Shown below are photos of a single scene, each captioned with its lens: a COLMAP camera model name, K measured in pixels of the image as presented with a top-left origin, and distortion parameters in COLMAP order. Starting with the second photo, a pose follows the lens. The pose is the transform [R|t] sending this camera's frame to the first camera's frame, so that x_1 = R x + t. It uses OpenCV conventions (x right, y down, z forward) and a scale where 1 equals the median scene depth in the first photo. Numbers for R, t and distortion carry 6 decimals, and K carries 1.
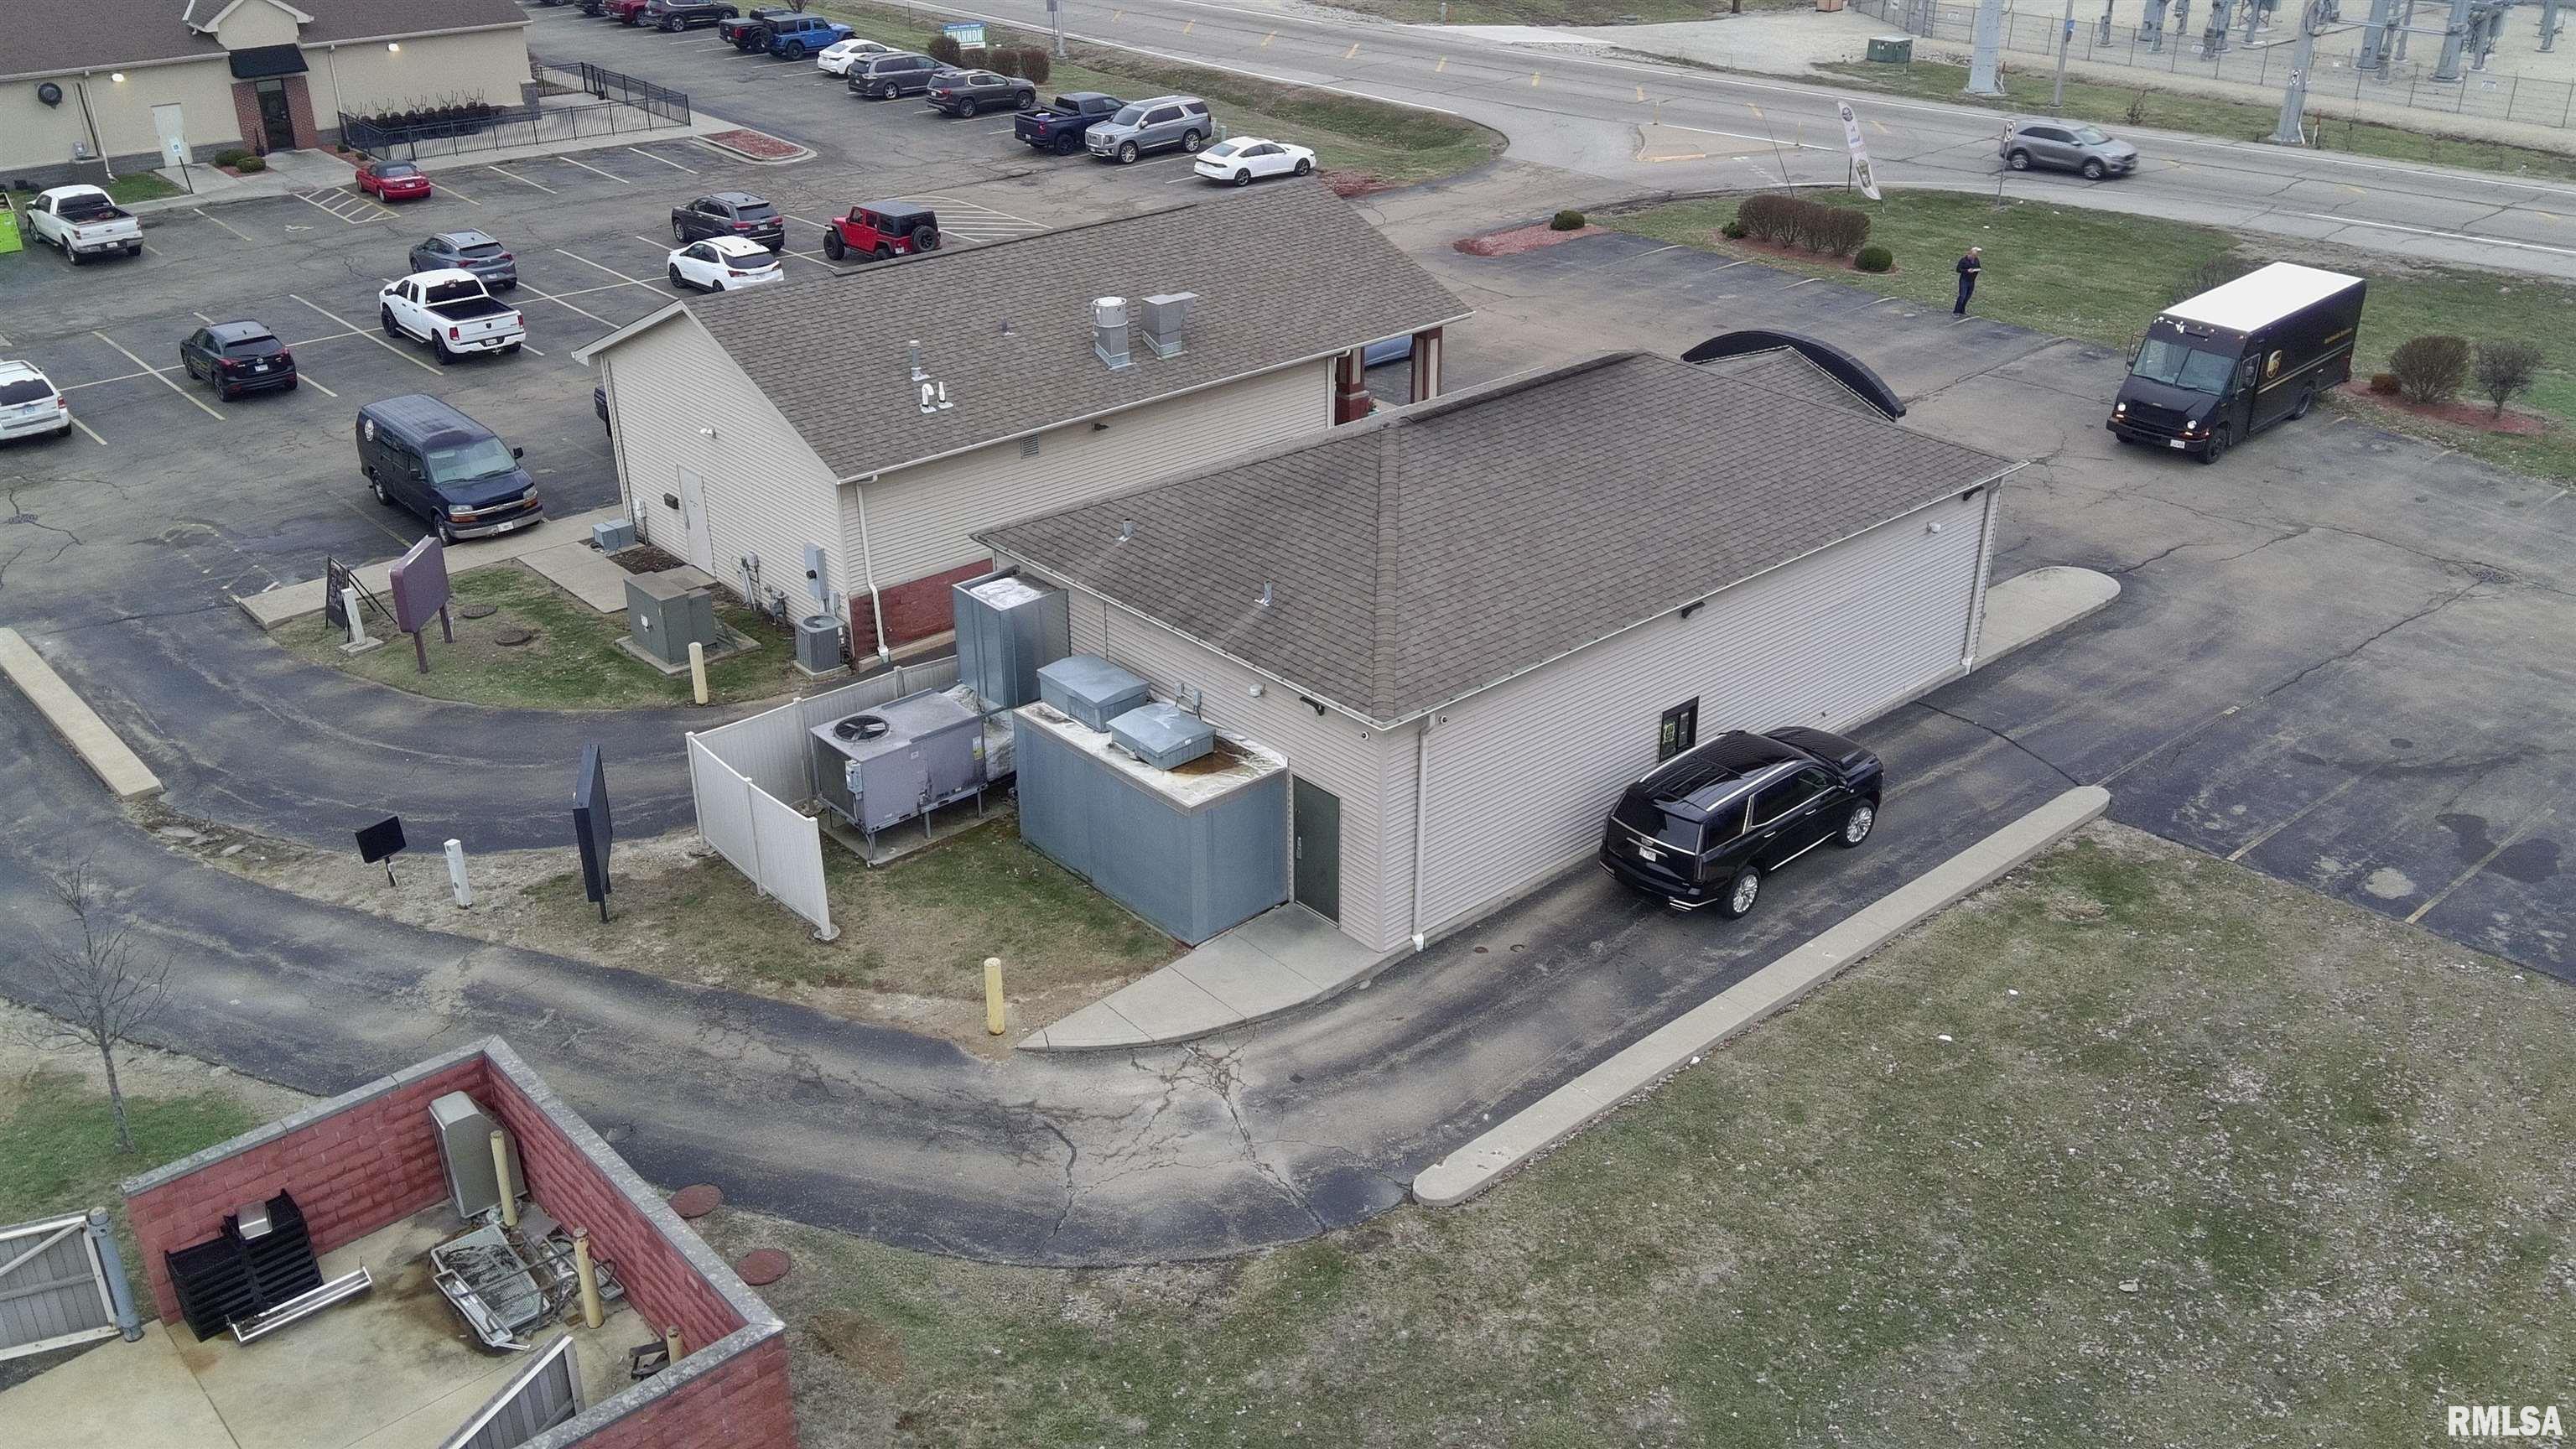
lens RADIAL K [[2118.2, 0, 1296.6], [0, 2118.2, 704.0], [0, 0, 1]] dist [0.143372, -0.230628]
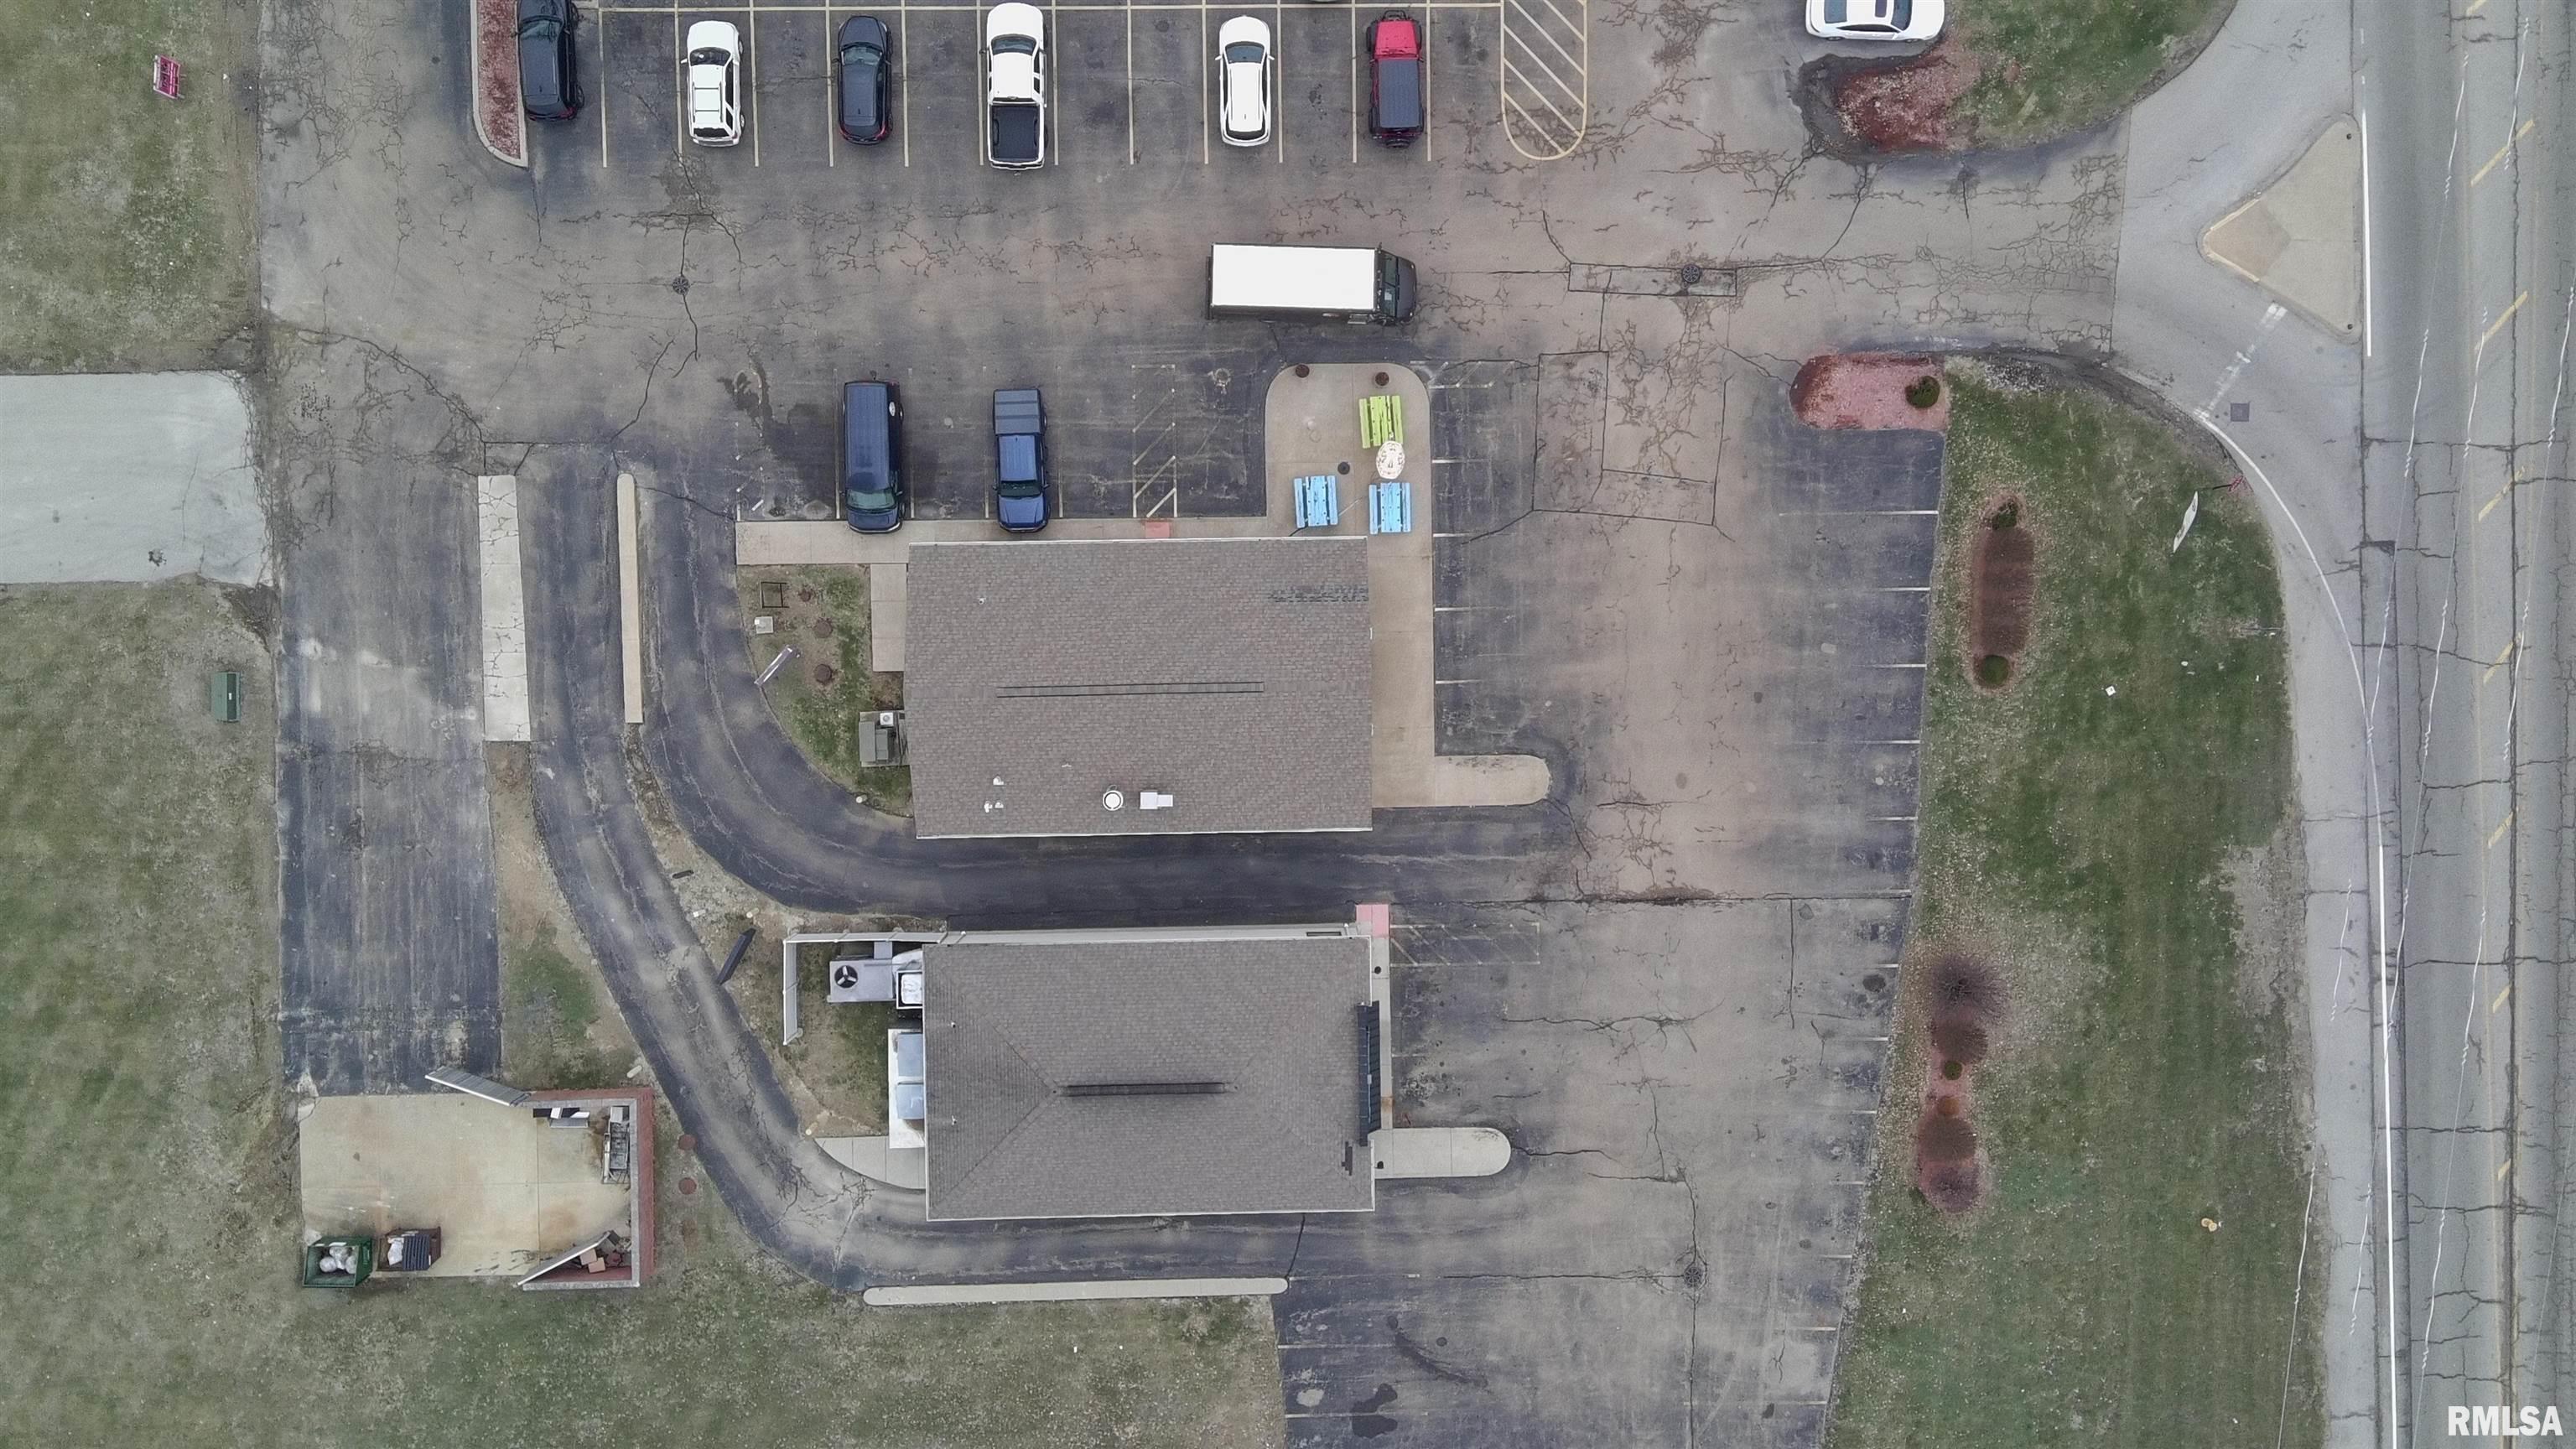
lens RADIAL K [[2118.2, 0, 1296.6], [0, 2118.2, 704.0], [0, 0, 1]] dist [0.143372, -0.230628]
pose [[0.754458, 0.655400, 0.035261, -0.095723], [-0.298329, 0.294575, 0.907869, -2.049720], [0.584630, -0.695468, 0.417769, 0.450723]]
